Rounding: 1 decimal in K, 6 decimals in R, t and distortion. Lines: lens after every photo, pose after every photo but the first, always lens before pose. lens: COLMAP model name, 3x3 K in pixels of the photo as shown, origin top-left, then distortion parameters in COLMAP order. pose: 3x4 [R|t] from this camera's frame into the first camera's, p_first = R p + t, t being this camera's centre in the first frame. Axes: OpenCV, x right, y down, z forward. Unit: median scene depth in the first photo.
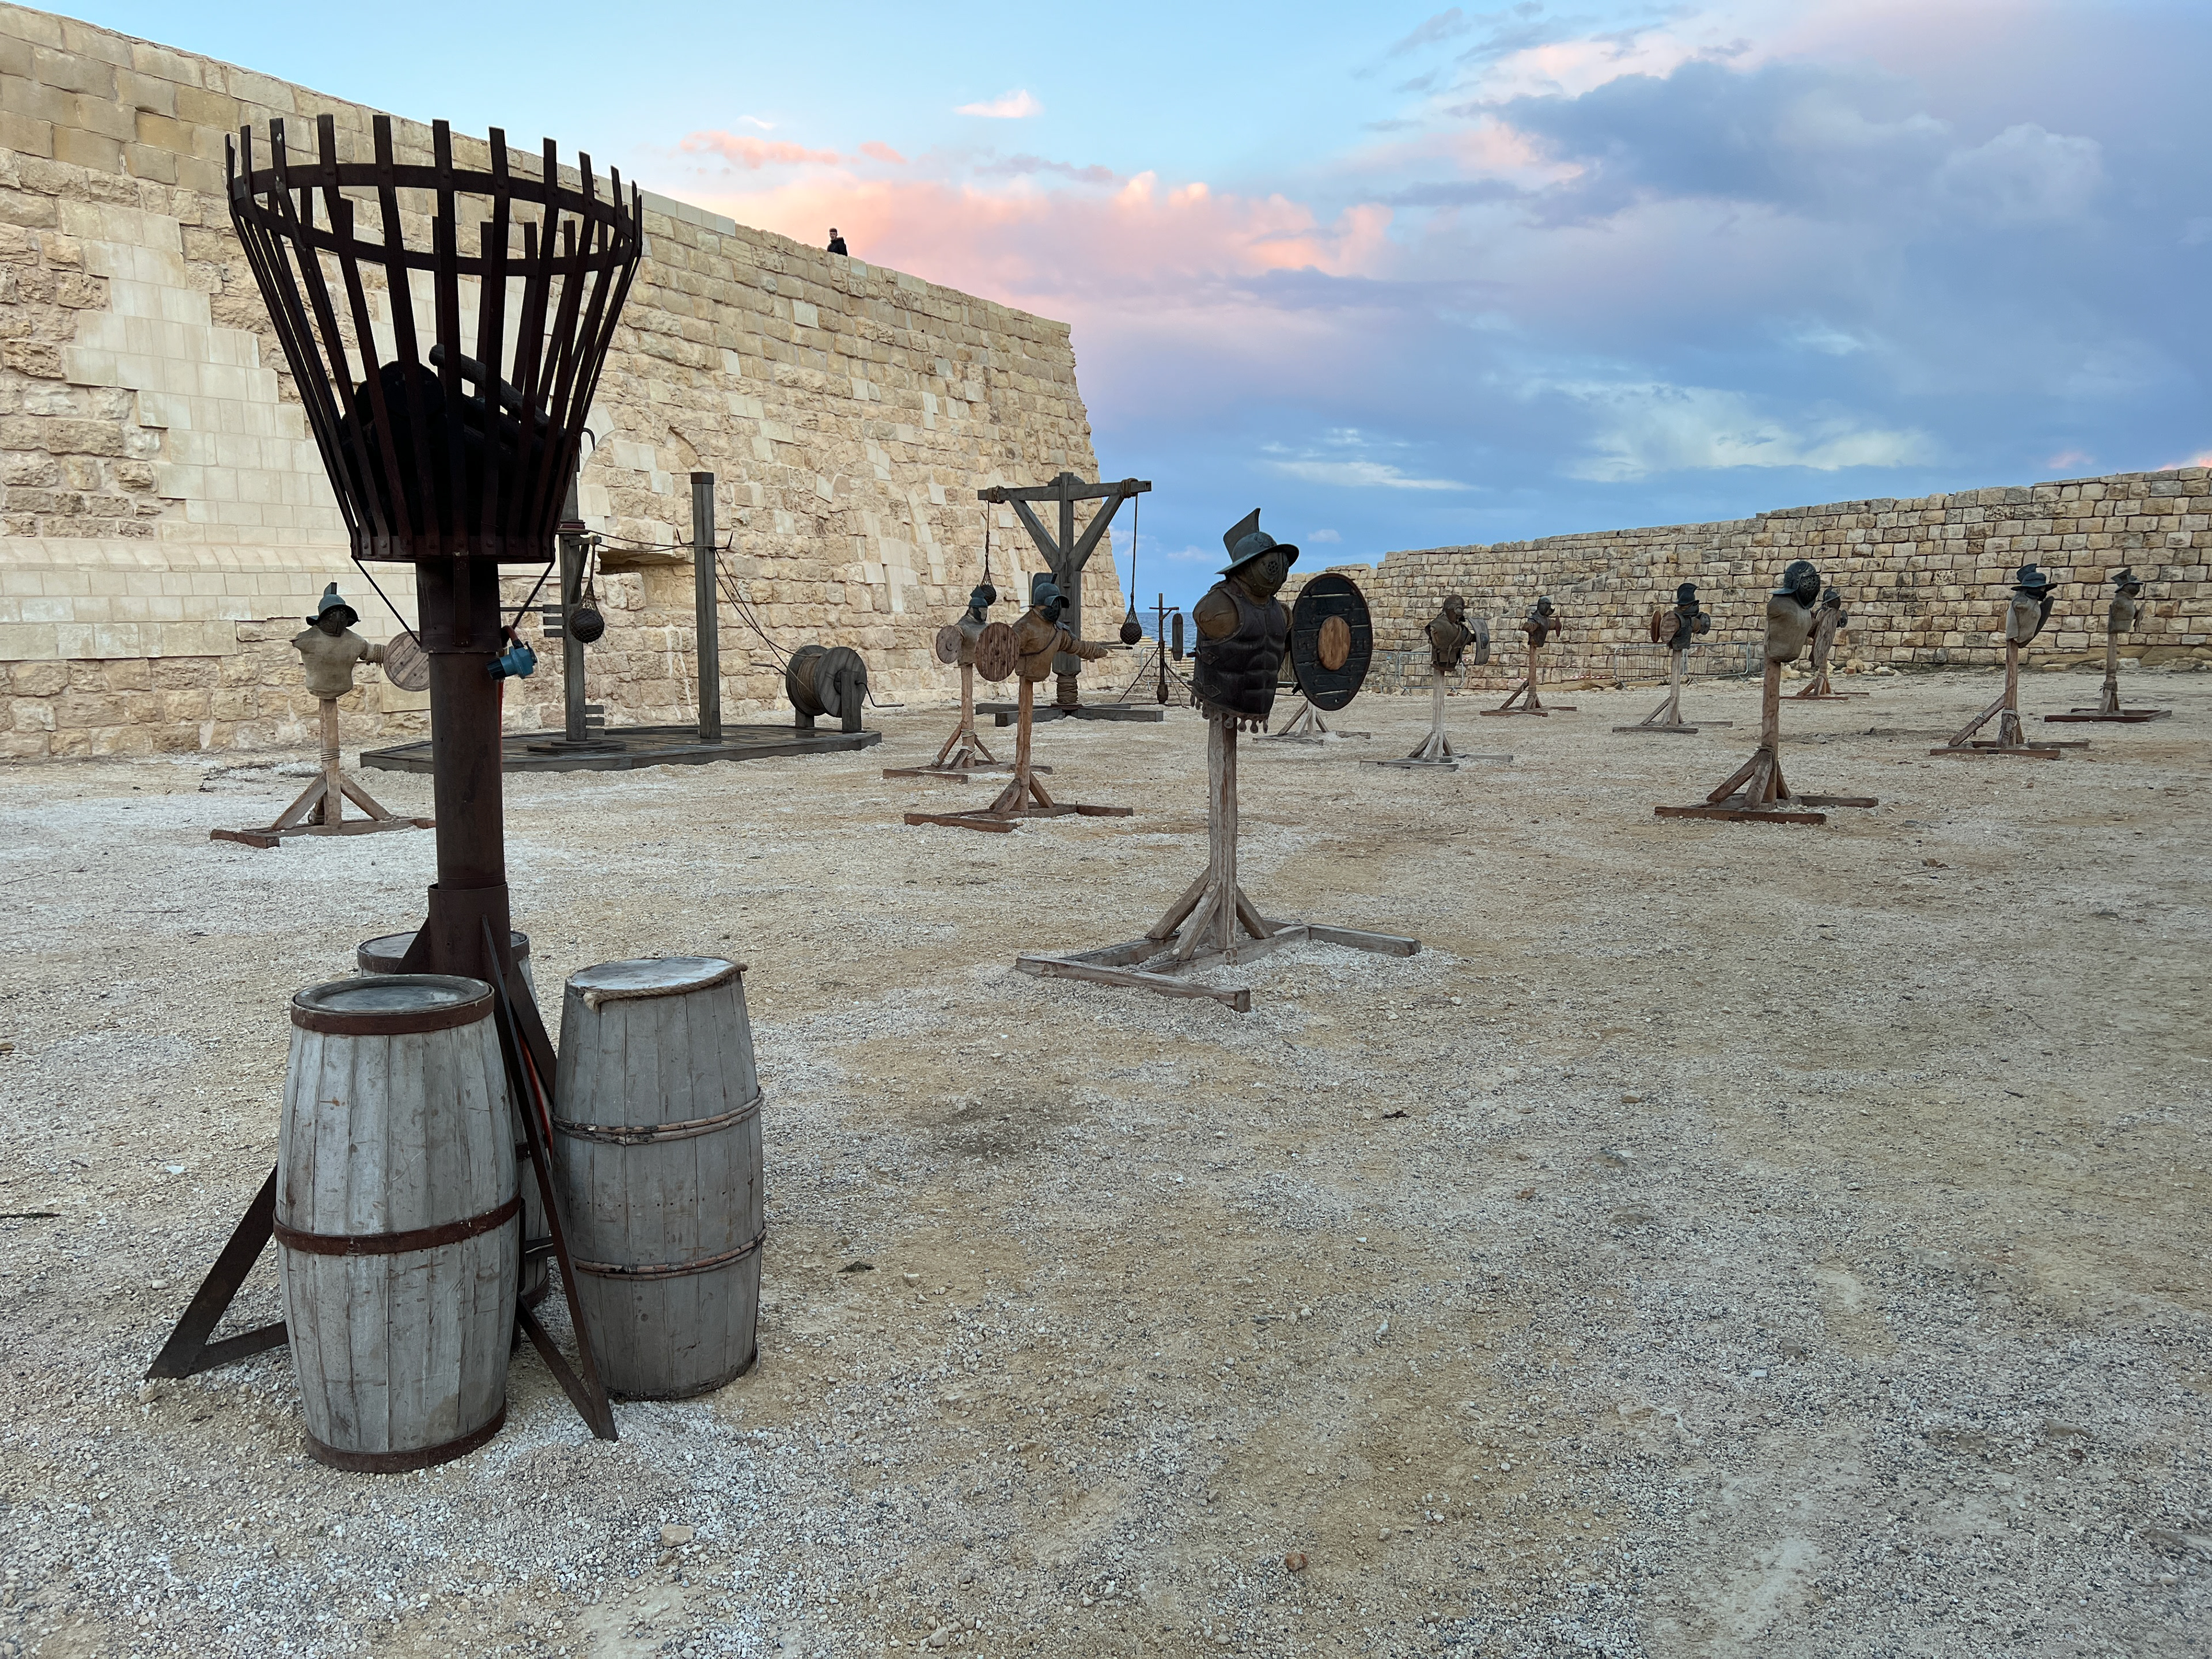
lens RADIAL K [[1674.0, 0, 1095.4], [0, 1674.0, 843.9], [0, 0, 1]] dist [0.057763, -0.009135]
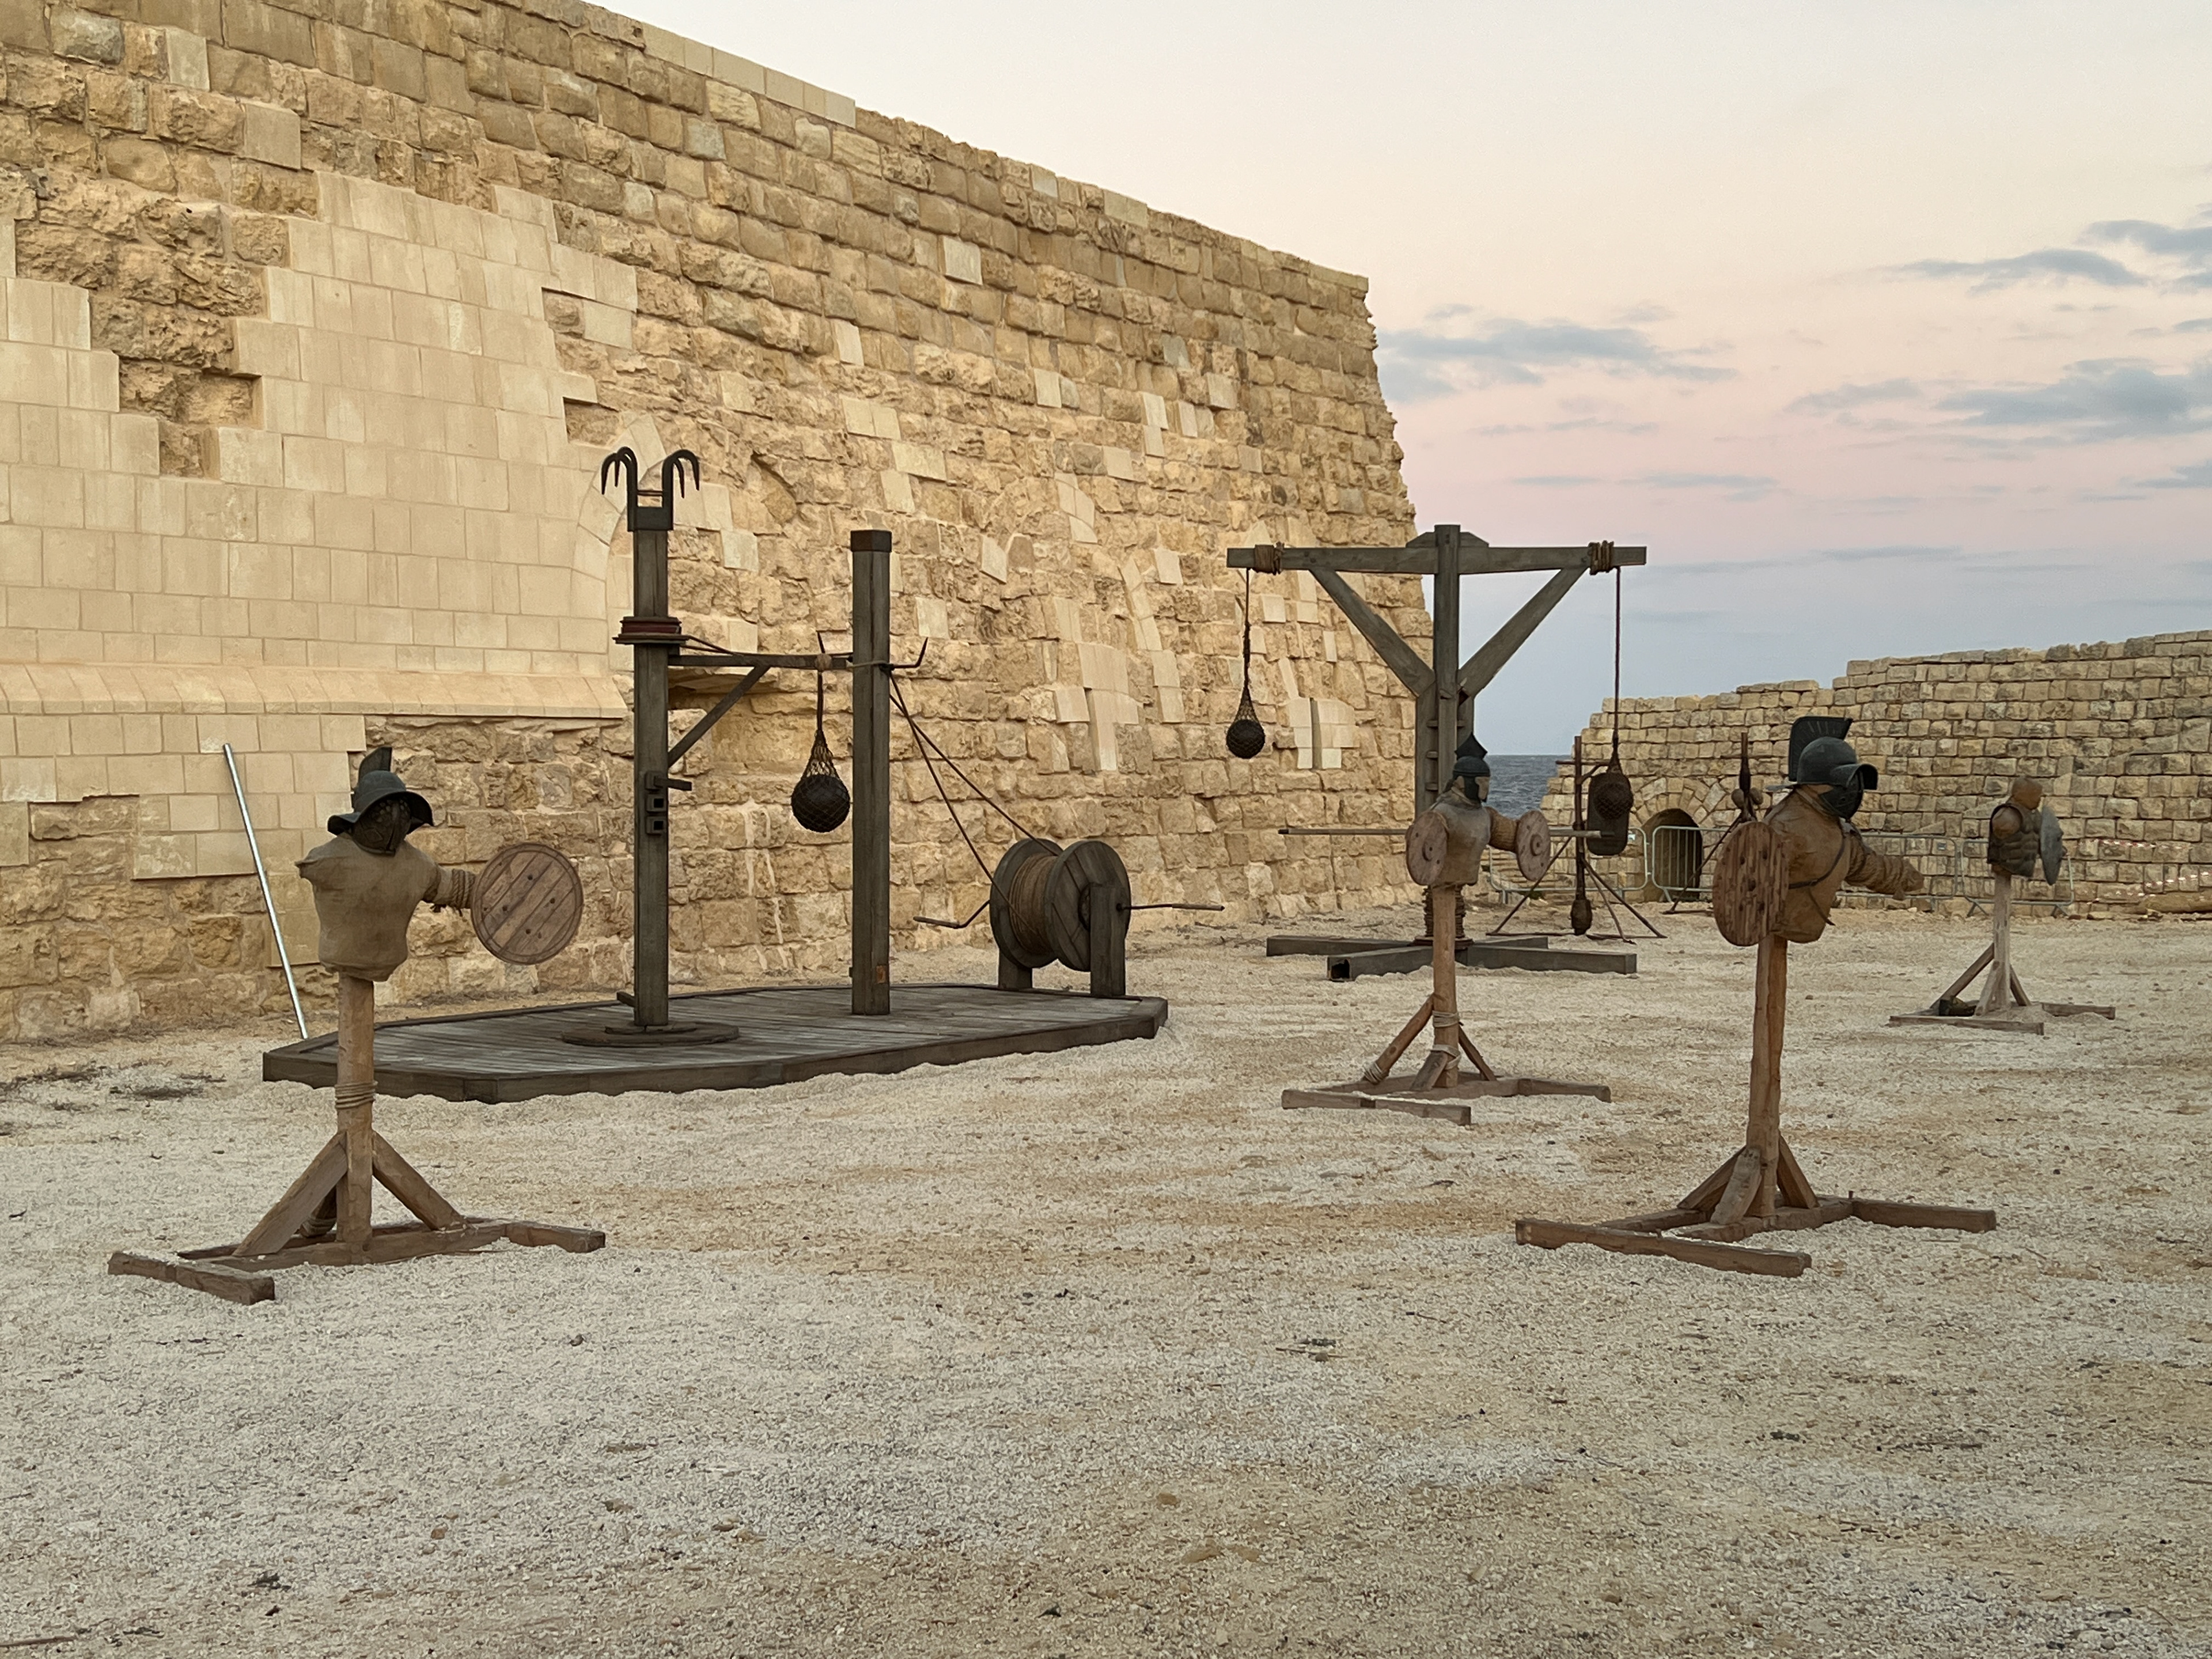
lens RADIAL K [[2779.7, 0, 1098.1], [0, 2779.7, 831.9], [0, 0, 1]] dist [0.125274, 0.000000]
pose [[0.998866, 0.000767, -0.047607, -0.082293], [-0.006018, 0.993885, -0.110259, -0.016546], [0.047231, 0.110420, 0.992762, 0.080796]]
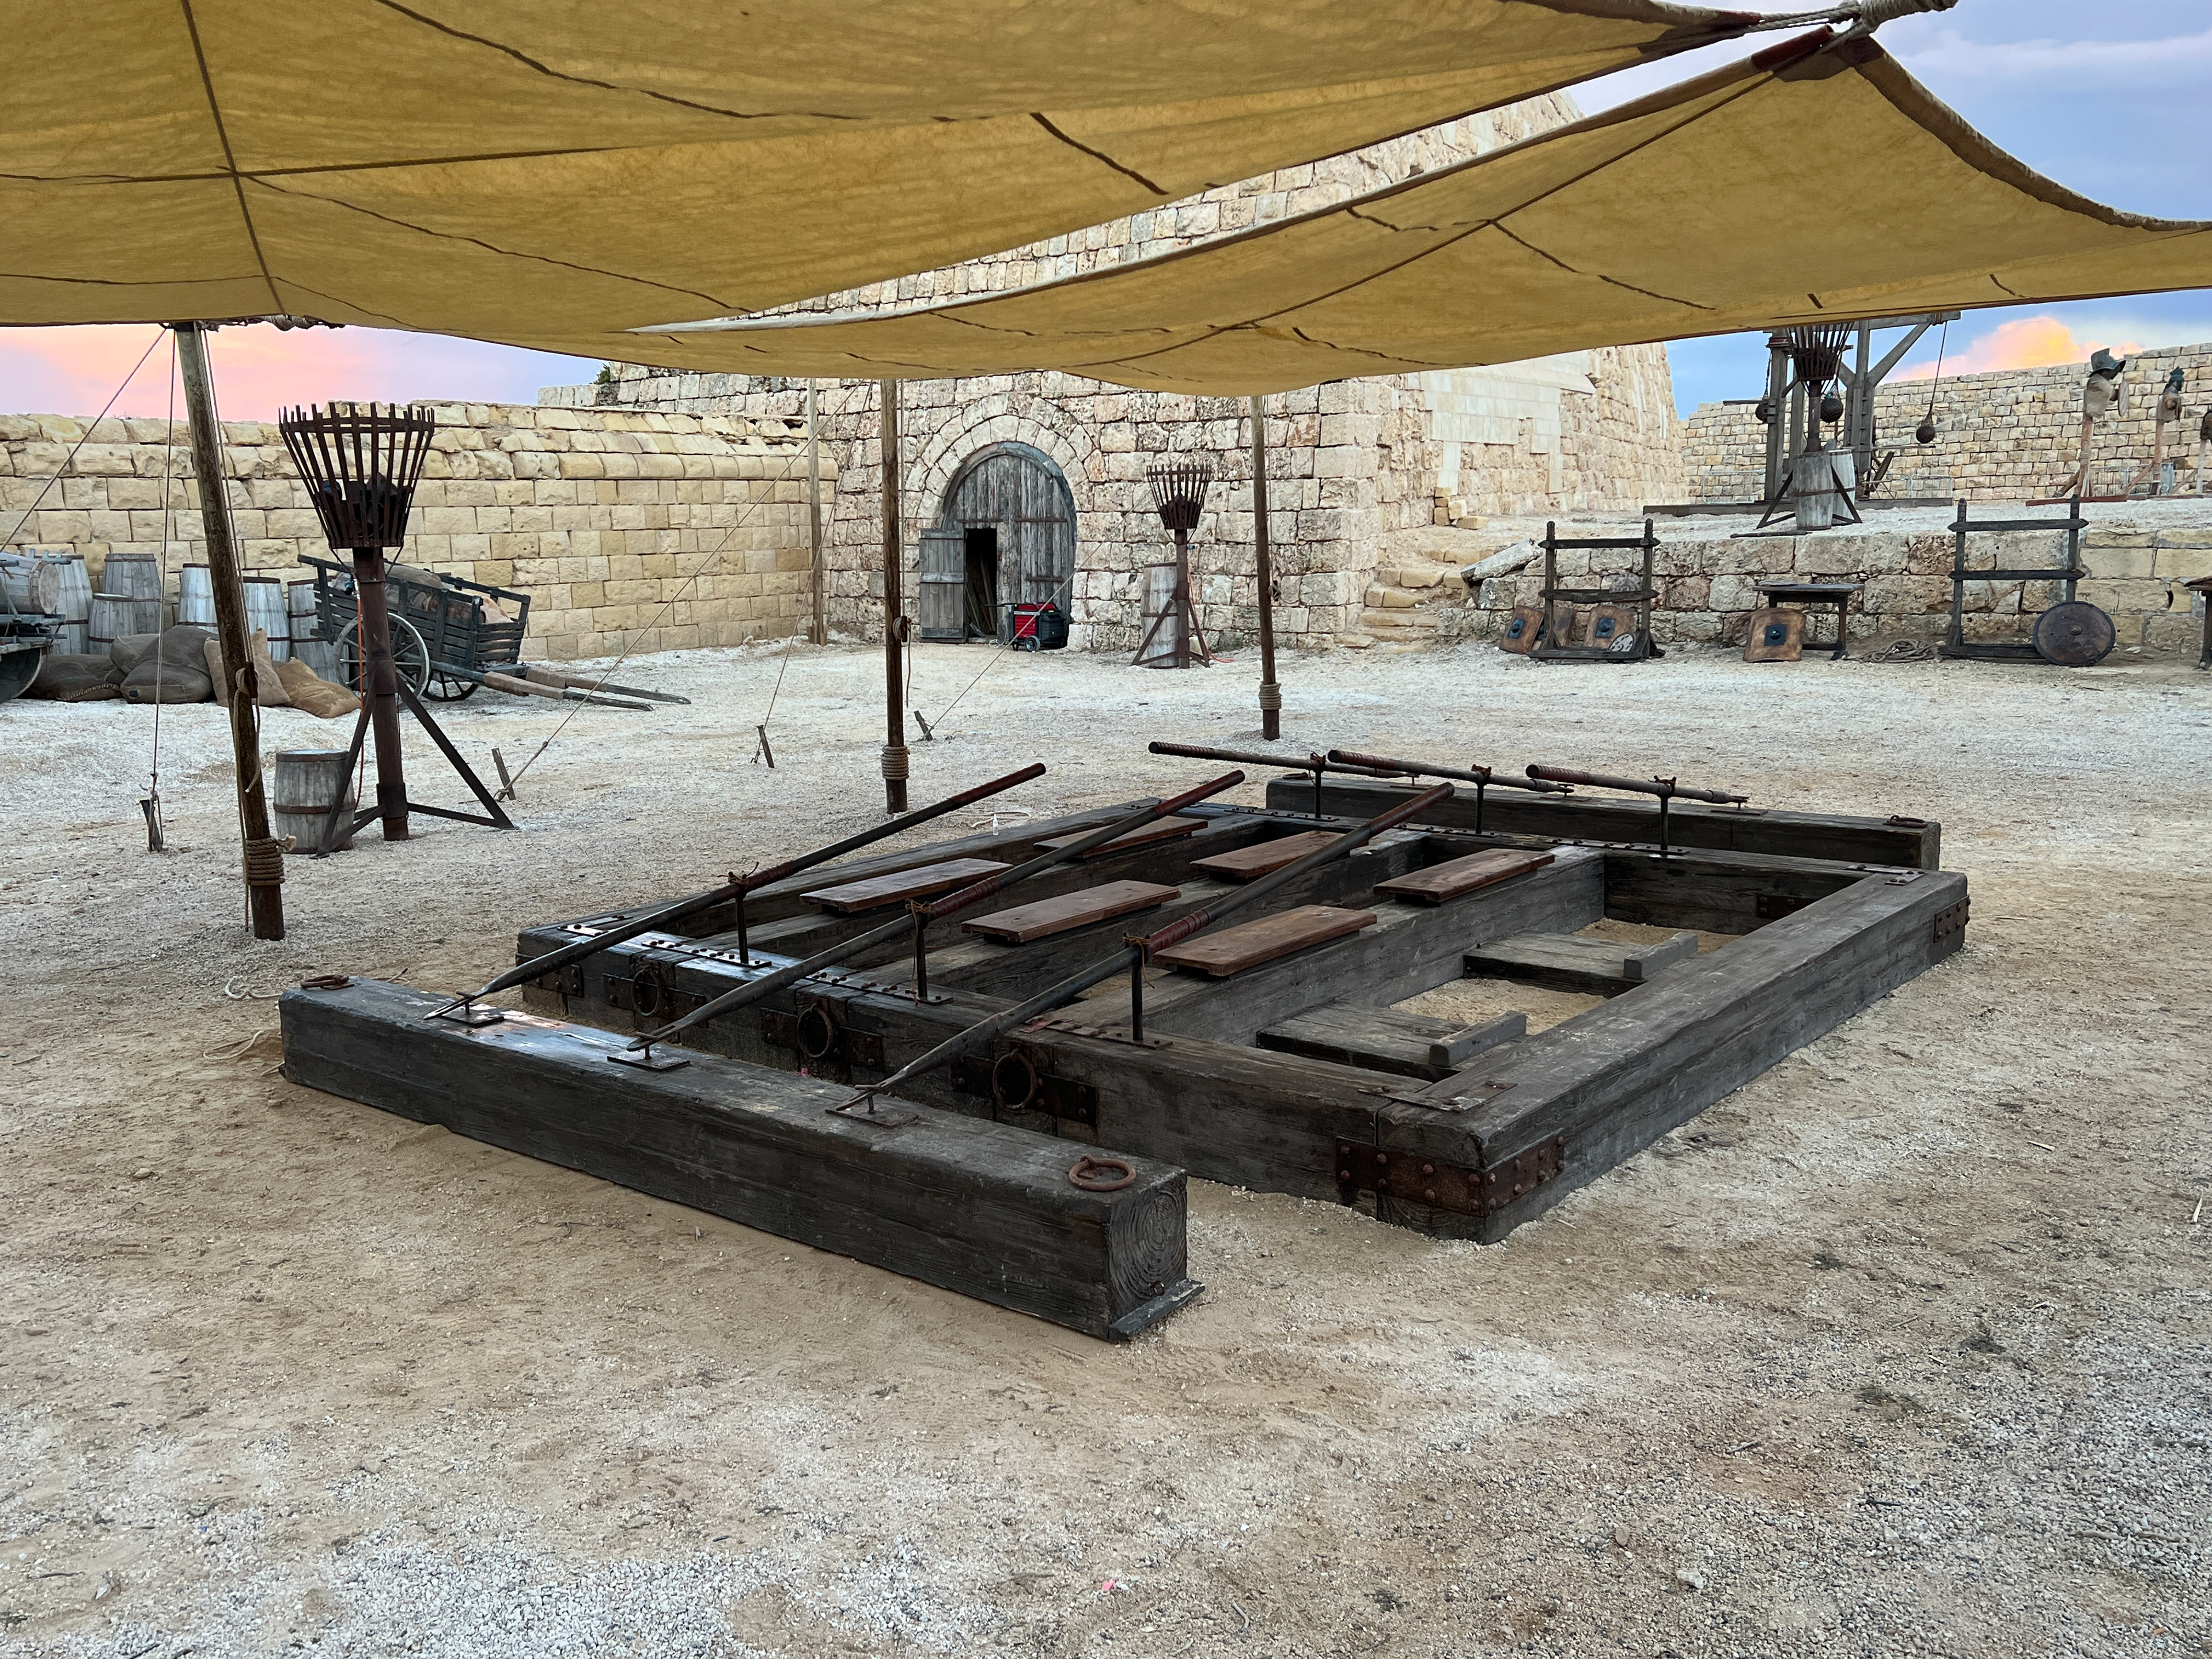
lens RADIAL K [[1884.3, 0, 1108.7], [0, 1884.3, 833.1], [0, 0, 1]] dist [0.021882, 0.018722]
pose [[0.996794, -0.038071, 0.070366, -0.628120], [0.035598, 0.998715, 0.036073, 0.085495], [-0.071649, -0.033453, 0.996869, -0.359097]]
